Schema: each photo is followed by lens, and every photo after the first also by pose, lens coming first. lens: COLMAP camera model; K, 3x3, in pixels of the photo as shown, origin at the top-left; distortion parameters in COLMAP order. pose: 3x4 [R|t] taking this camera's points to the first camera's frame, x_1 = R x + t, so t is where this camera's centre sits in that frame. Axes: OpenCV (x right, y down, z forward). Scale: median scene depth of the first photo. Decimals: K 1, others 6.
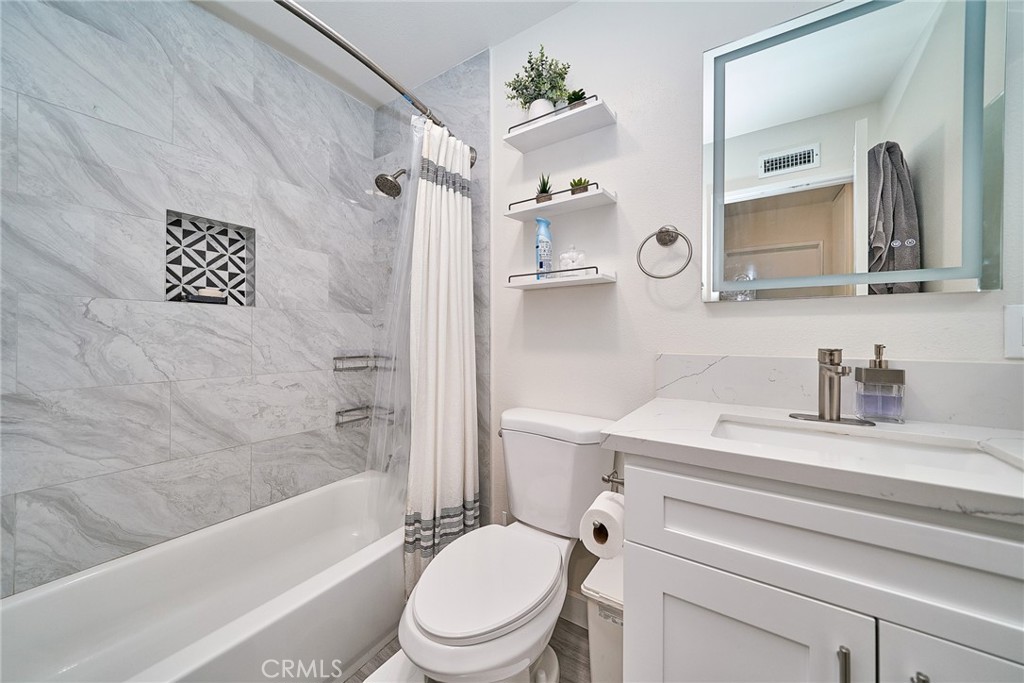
lens RADIAL K [[359.3, 0, 516.1], [0, 359.3, 347.1], [0, 0, 1]] dist [0.000588, 0.000011]
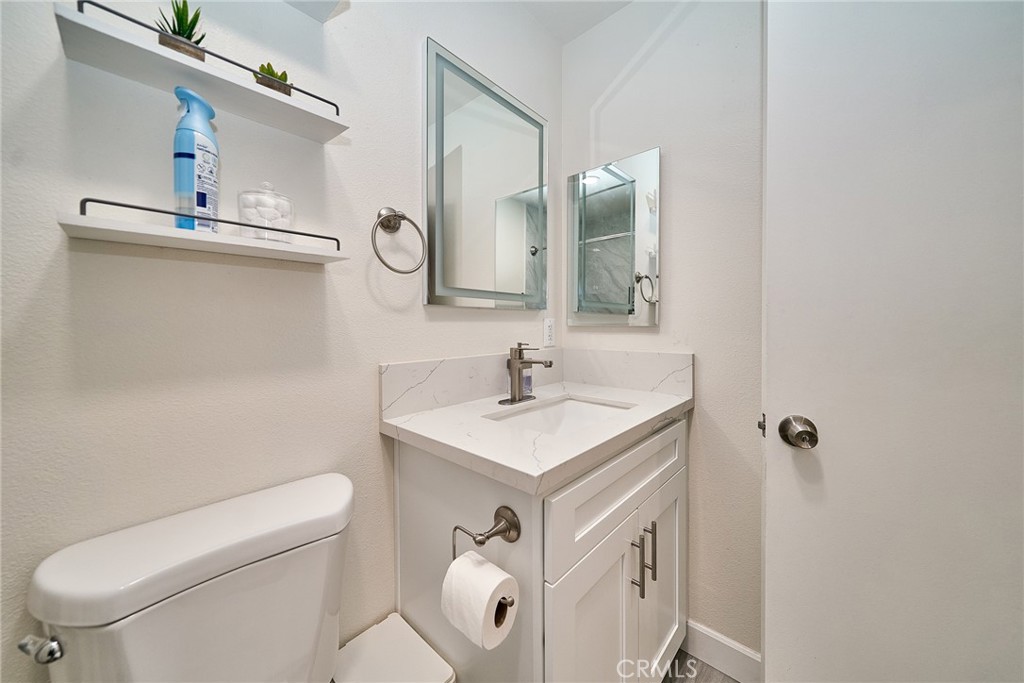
lens RADIAL K [[365.1, 0, 511.9], [0, 365.1, 337.3], [0, 0, 1]] dist [0.000996, -0.000011]
pose [[0.157831, -0.043642, 0.986501, -0.339134], [0.031572, 0.998735, 0.039132, -0.062918], [-0.986961, 0.024970, 0.159009, 0.562354]]
